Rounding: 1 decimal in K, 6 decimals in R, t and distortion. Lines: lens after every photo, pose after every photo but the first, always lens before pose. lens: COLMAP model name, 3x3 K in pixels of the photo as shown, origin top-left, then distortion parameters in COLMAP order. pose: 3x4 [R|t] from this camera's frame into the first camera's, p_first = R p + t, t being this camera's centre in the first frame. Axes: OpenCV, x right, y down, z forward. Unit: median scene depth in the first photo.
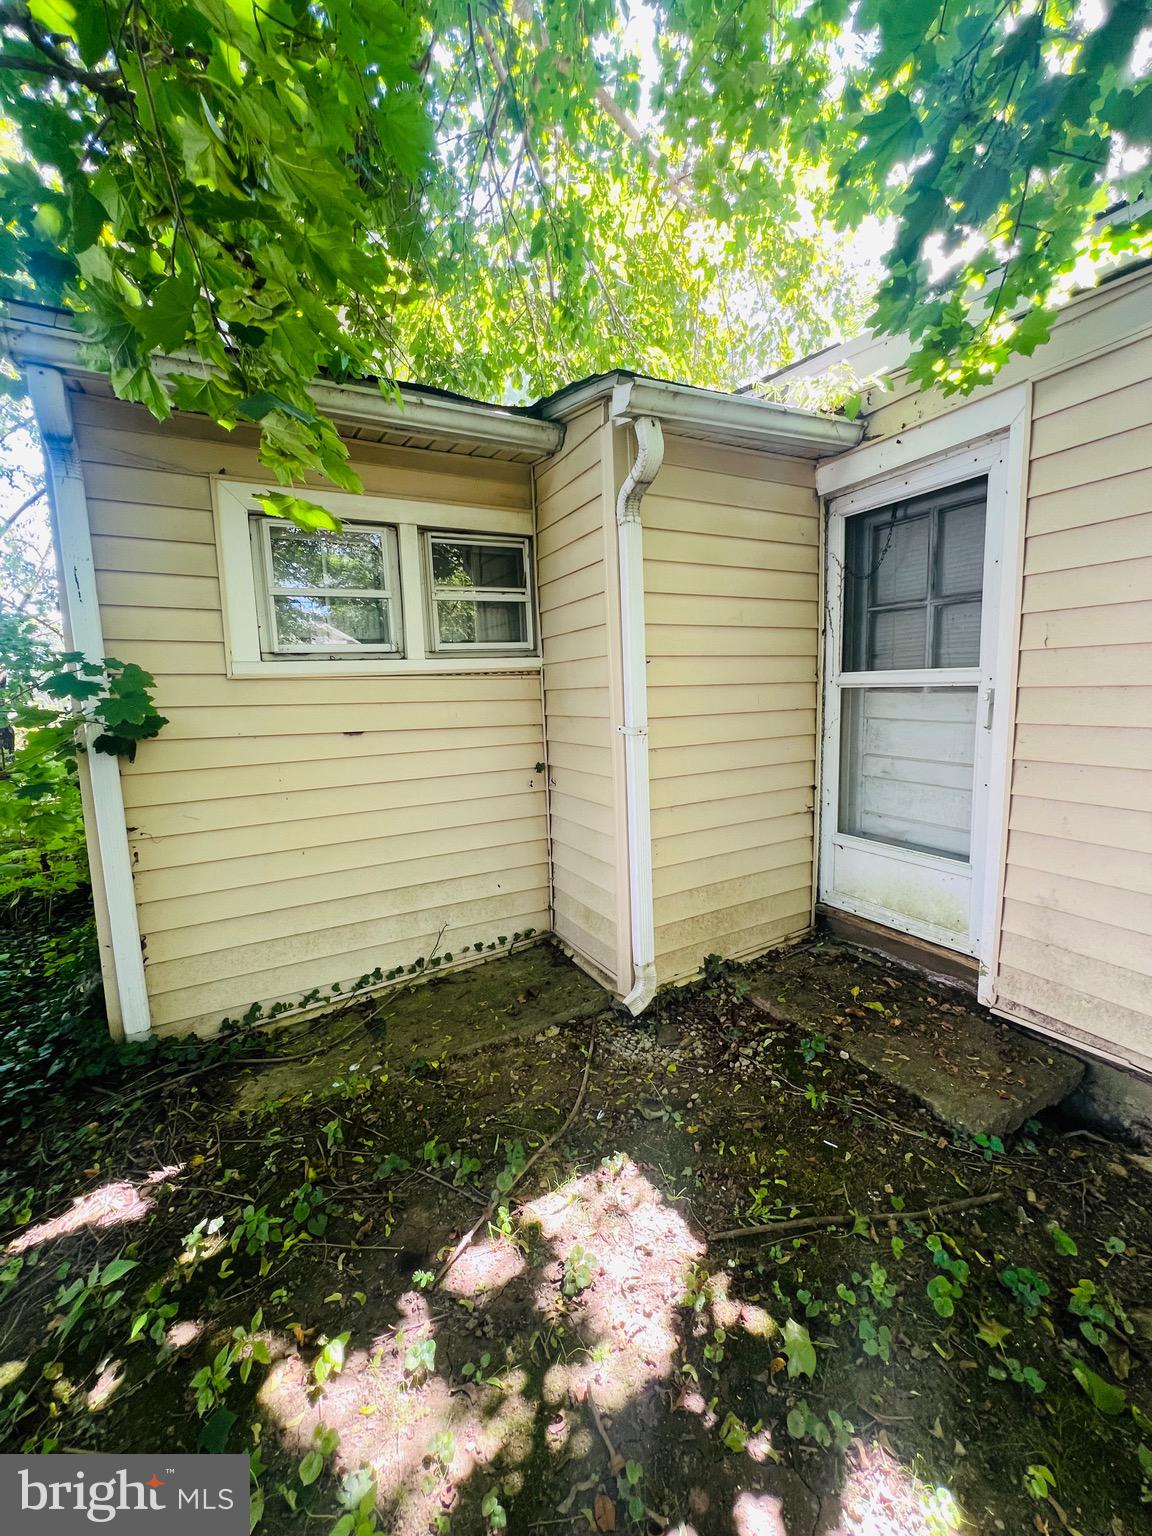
lens RADIAL K [[614.6, 0, 576.9], [0, 614.6, 765.3], [0, 0, 1]] dist [-0.002285, -0.000106]
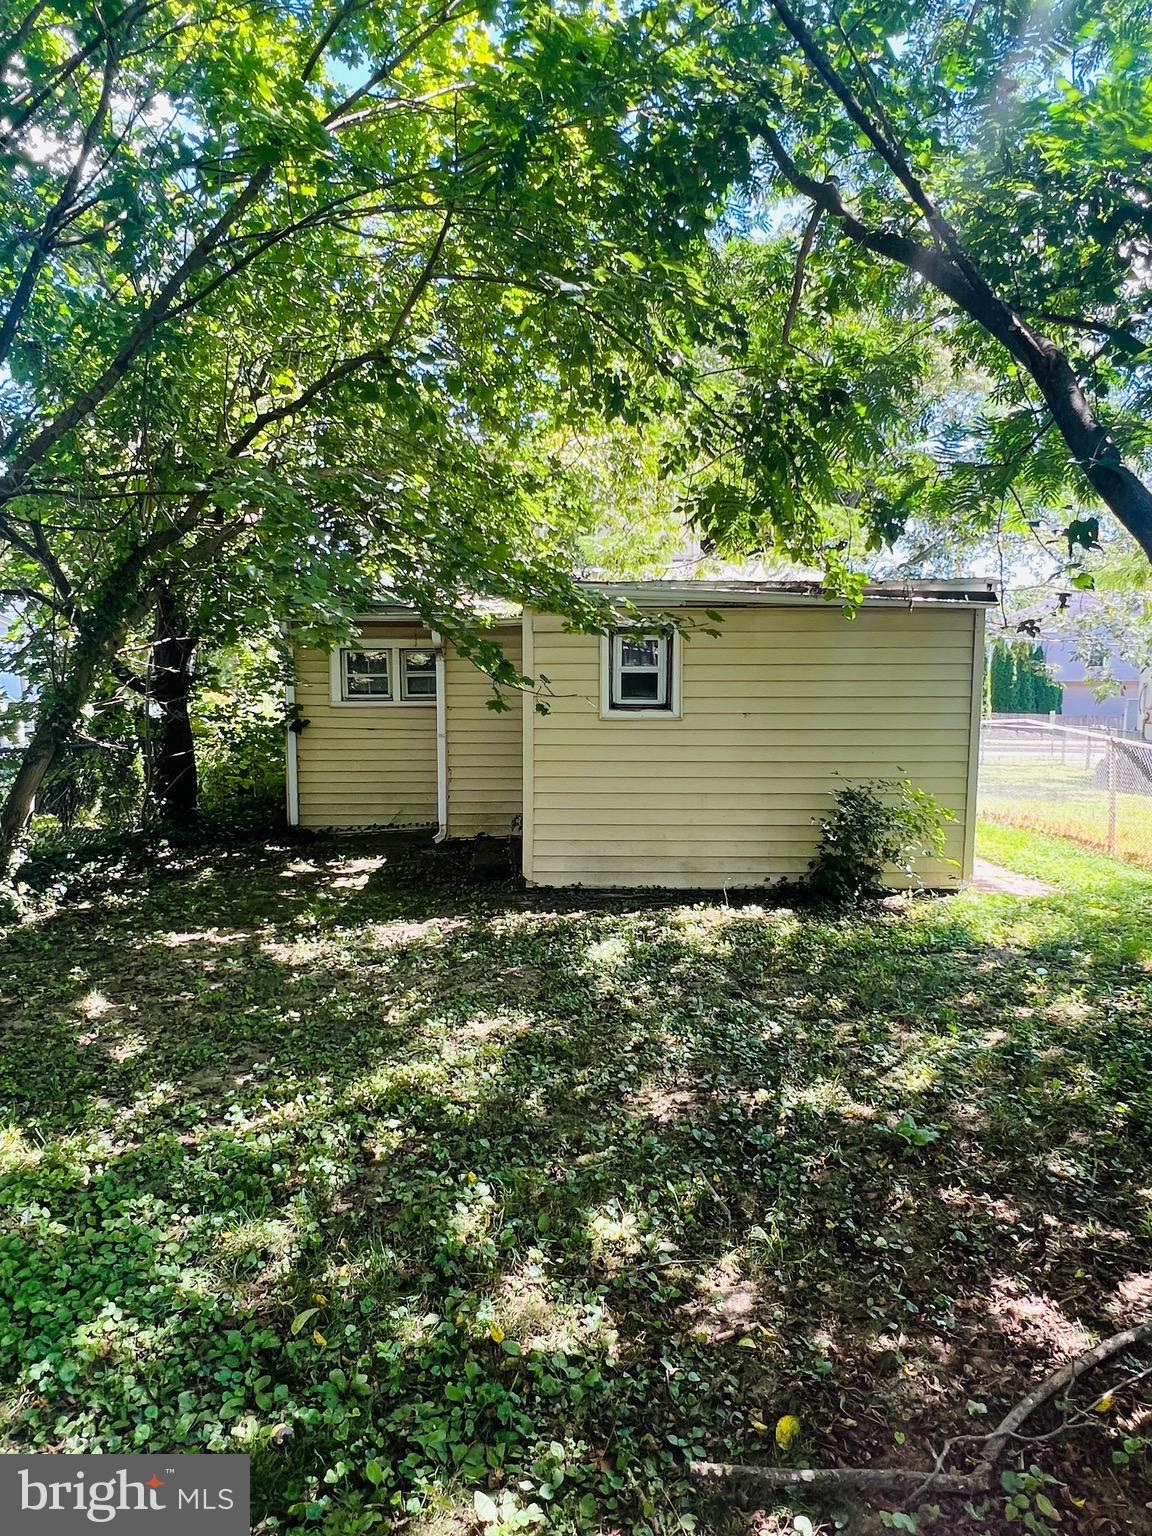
lens RADIAL K [[893.7, 0, 578.7], [0, 893.7, 763.7], [0, 0, 1]] dist [0.000170, 0.000017]
pose [[0.883948, 0.083015, -0.460157, 2.268178], [-0.082091, 0.996381, 0.022059, -0.065886], [0.460323, 0.018275, 0.887563, -2.036770]]
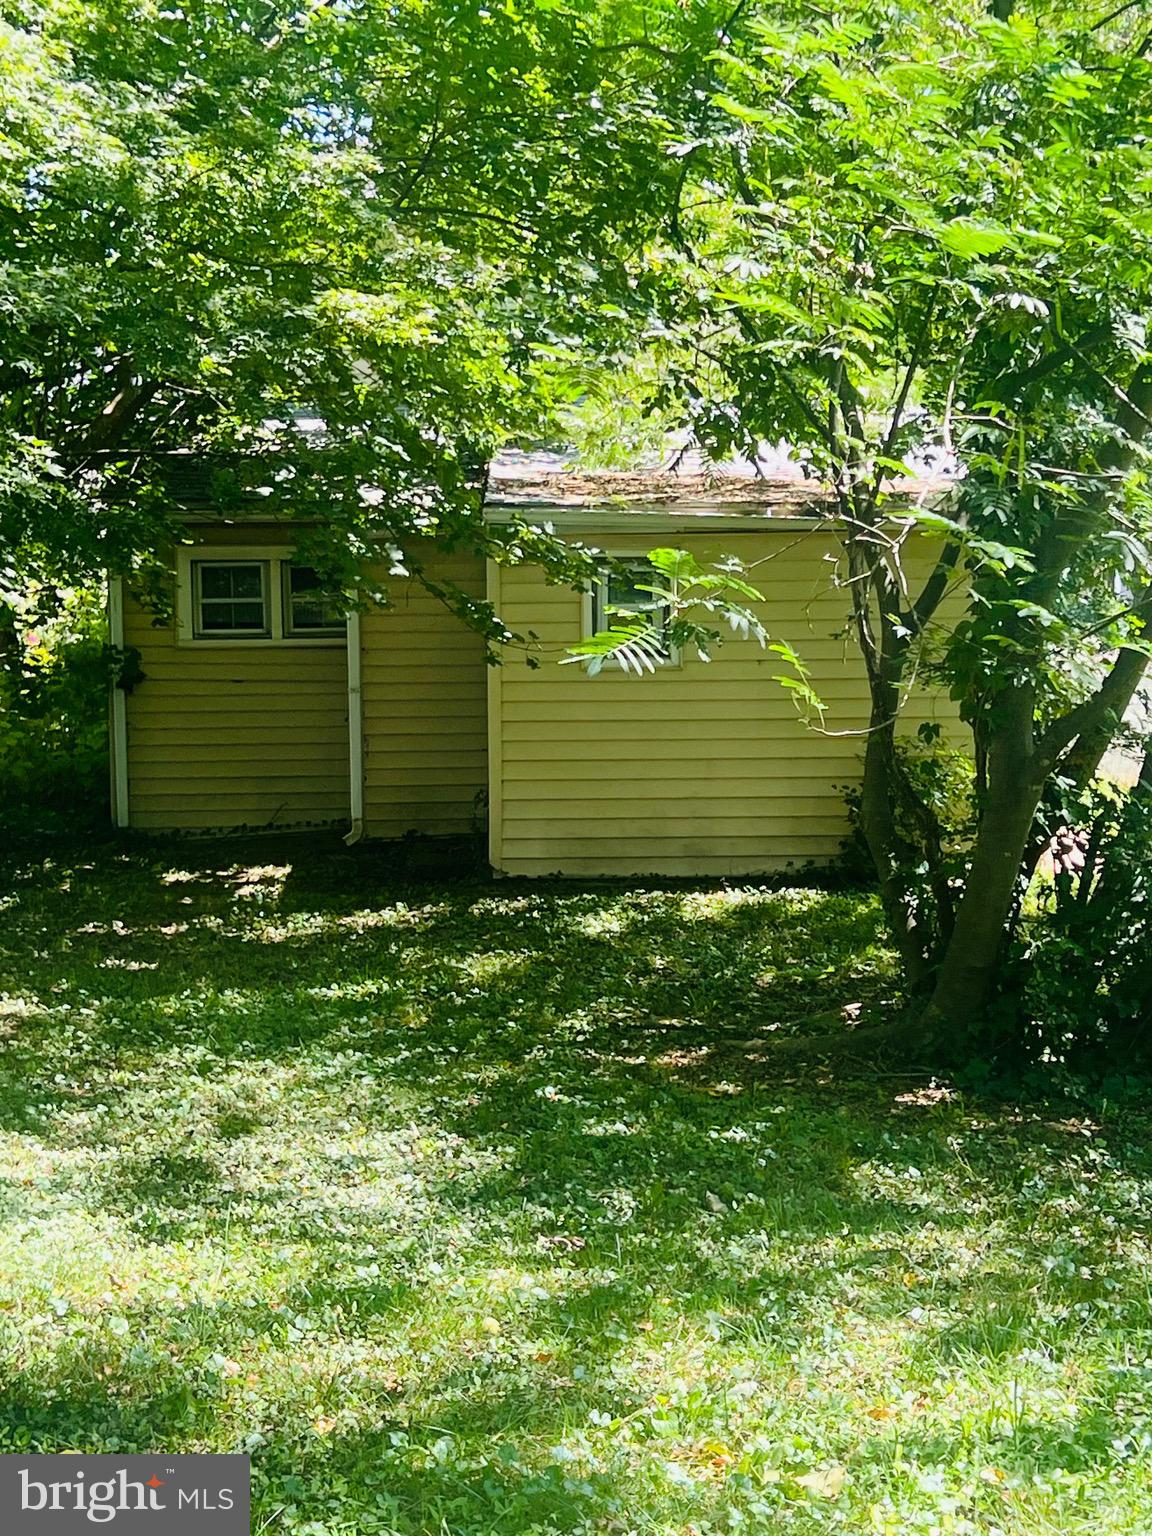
lens RADIAL K [[2622.2, 0, 574.6], [0, 2622.2, 775.9], [0, 0, 1]] dist [0.119574, 0.000000]
pose [[0.892631, 0.076614, -0.444230, 3.951618], [-0.073553, 0.996999, 0.024151, -0.037138], [0.444748, 0.011117, 0.895587, -5.421179]]
